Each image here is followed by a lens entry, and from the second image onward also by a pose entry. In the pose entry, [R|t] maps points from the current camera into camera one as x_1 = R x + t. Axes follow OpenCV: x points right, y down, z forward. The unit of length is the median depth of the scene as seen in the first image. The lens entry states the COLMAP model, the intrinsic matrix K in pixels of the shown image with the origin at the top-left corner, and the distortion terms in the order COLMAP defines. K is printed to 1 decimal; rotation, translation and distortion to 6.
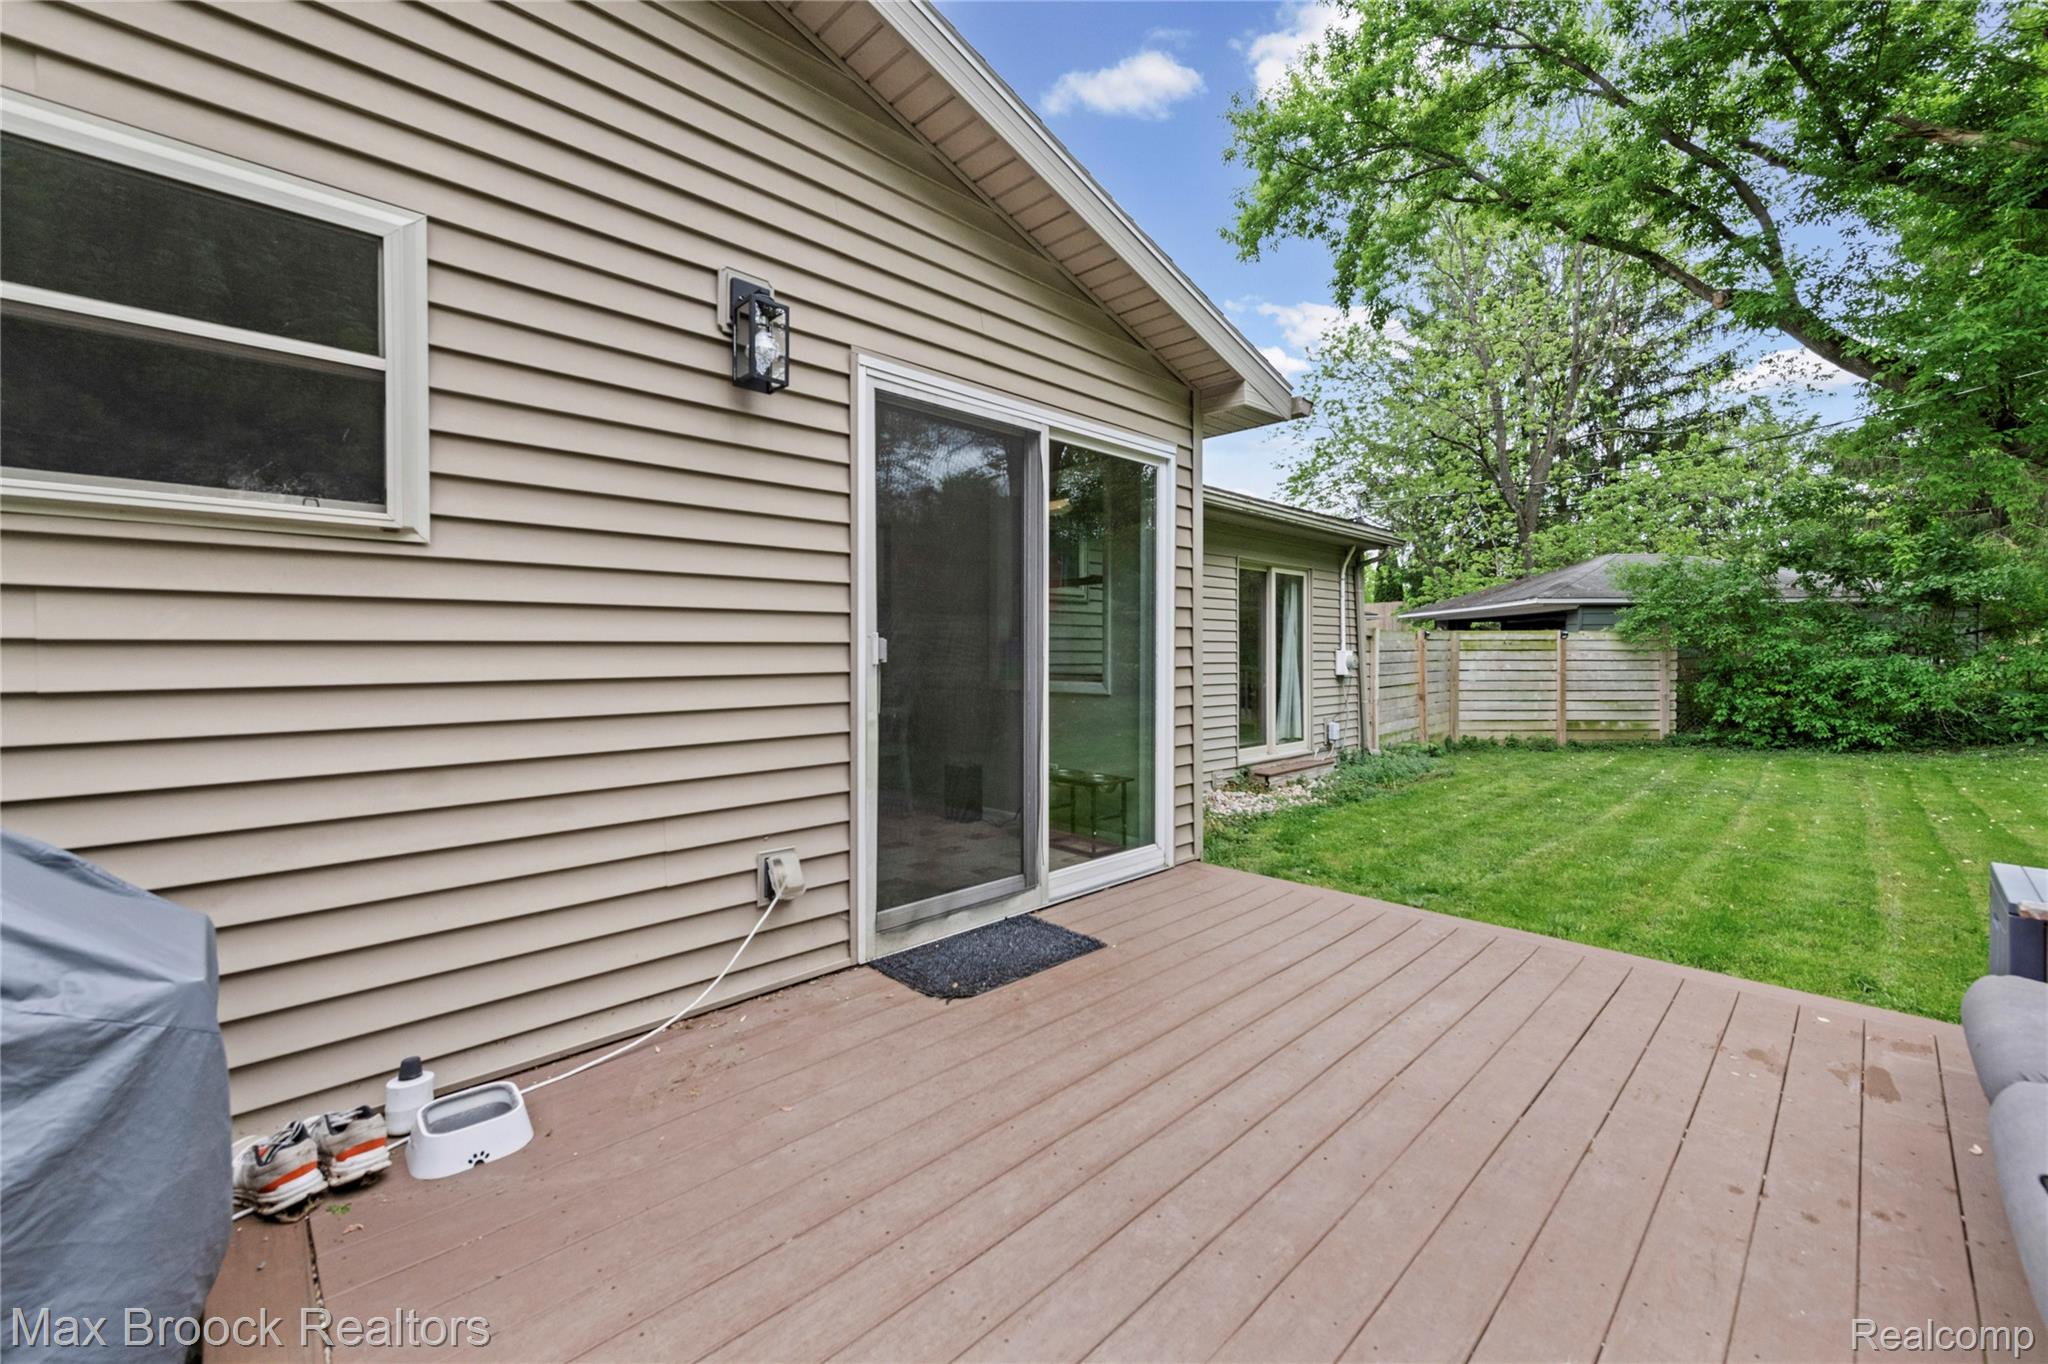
lens RADIAL K [[813.0, 0, 1011.8], [0, 813.0, 666.3], [0, 0, 1]] dist [0.010234, -0.003083]
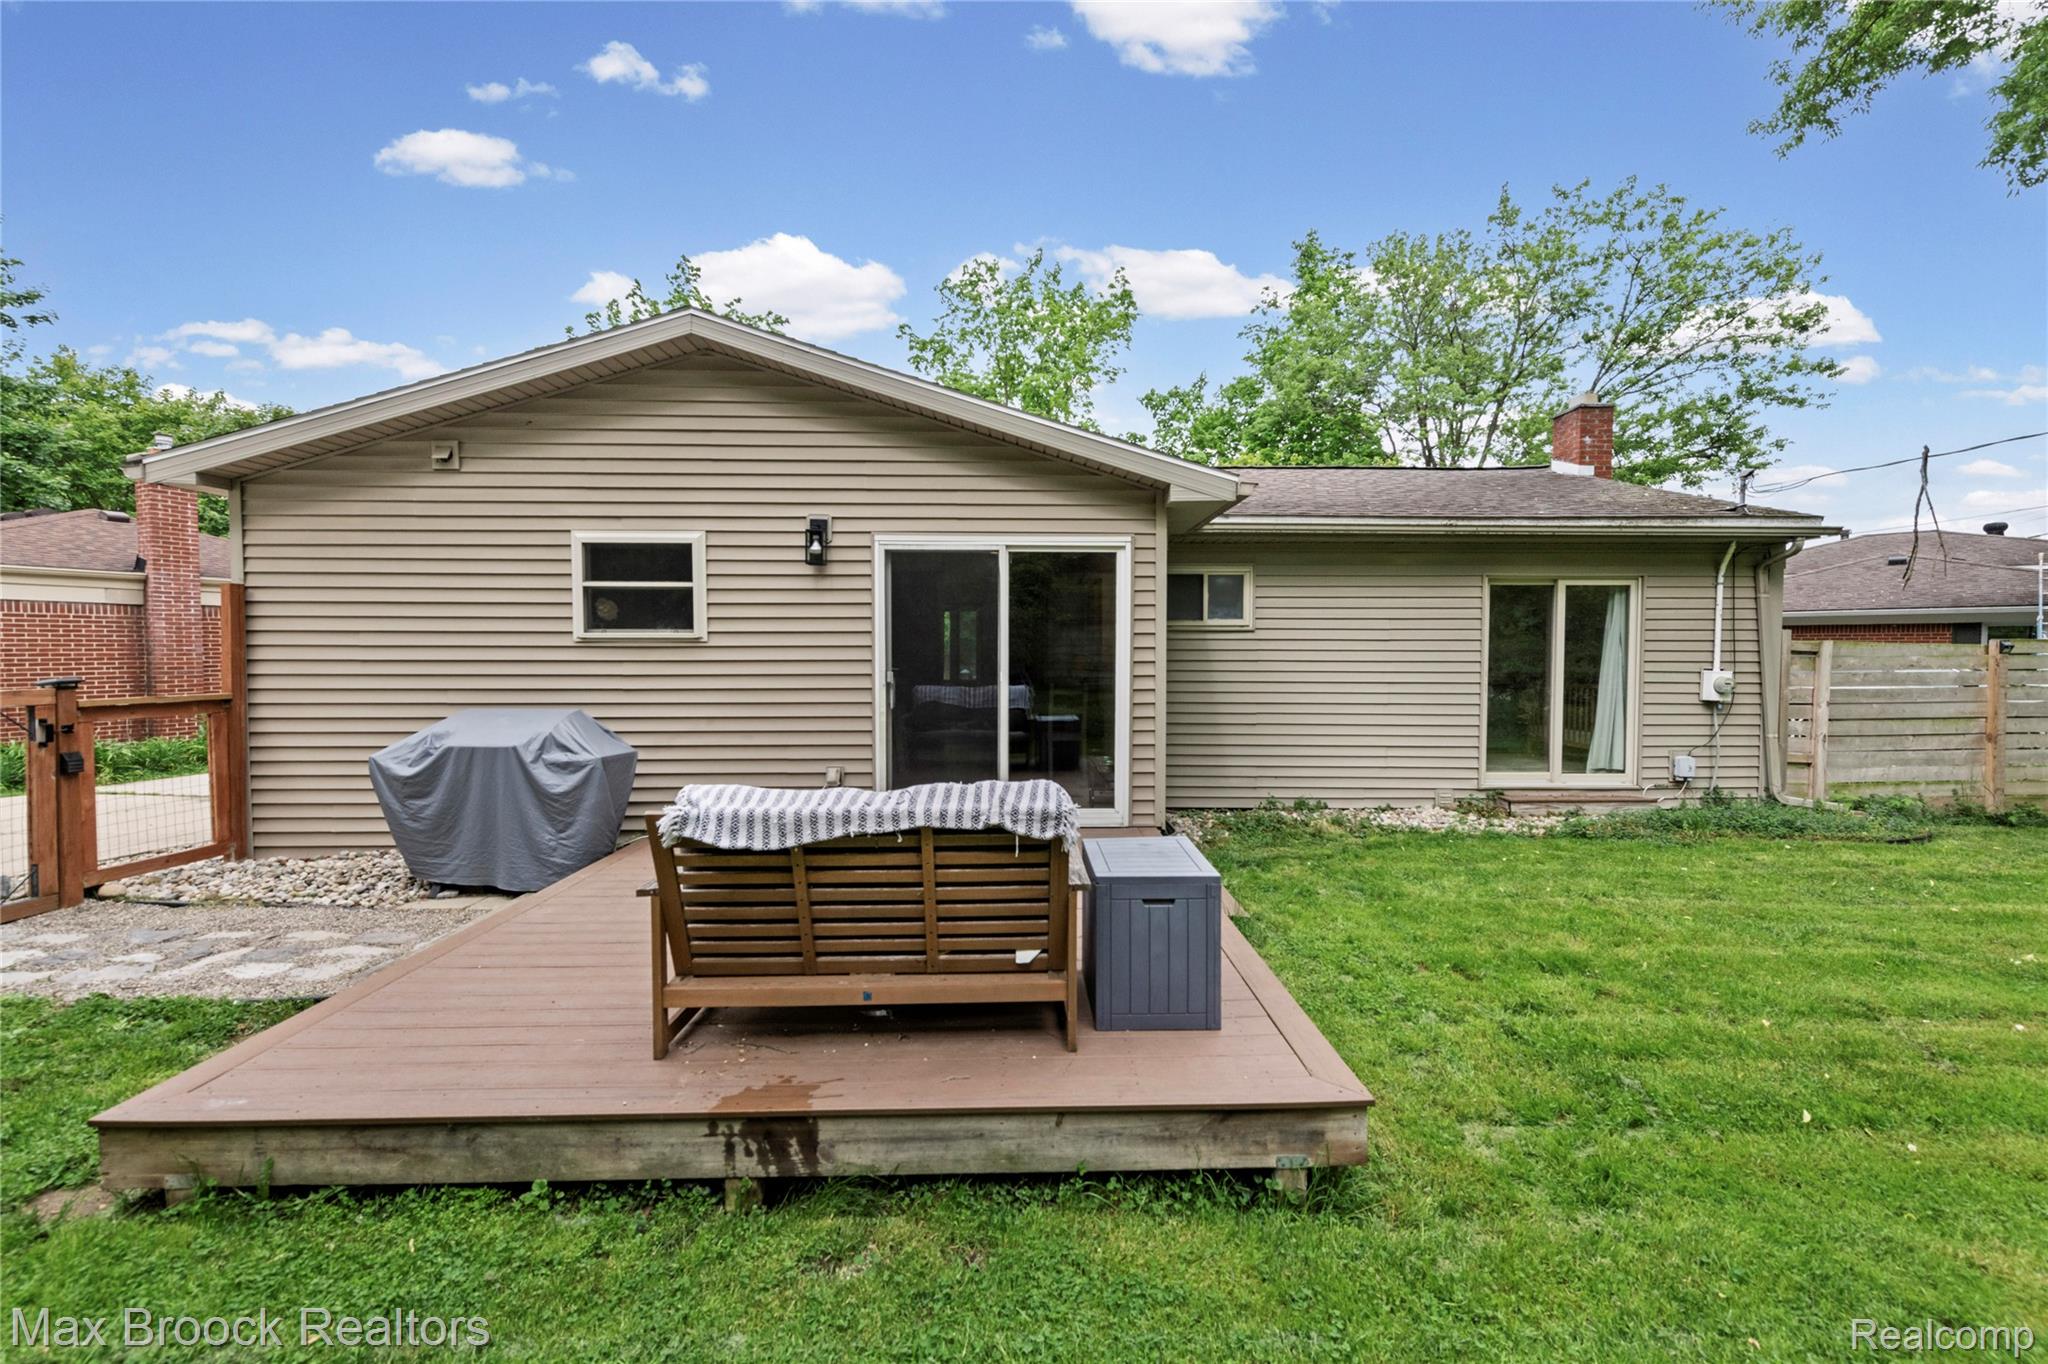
lens RADIAL K [[813.0, 0, 1024.7], [0, 813.0, 679.7], [0, 0, 1]] dist [0.010234, -0.003083]
pose [[0.736122, 0.021132, -0.676518, 1.101185], [-0.012116, 0.999764, 0.018046, -0.040769], [0.676740, -0.005088, 0.736205, -0.202687]]
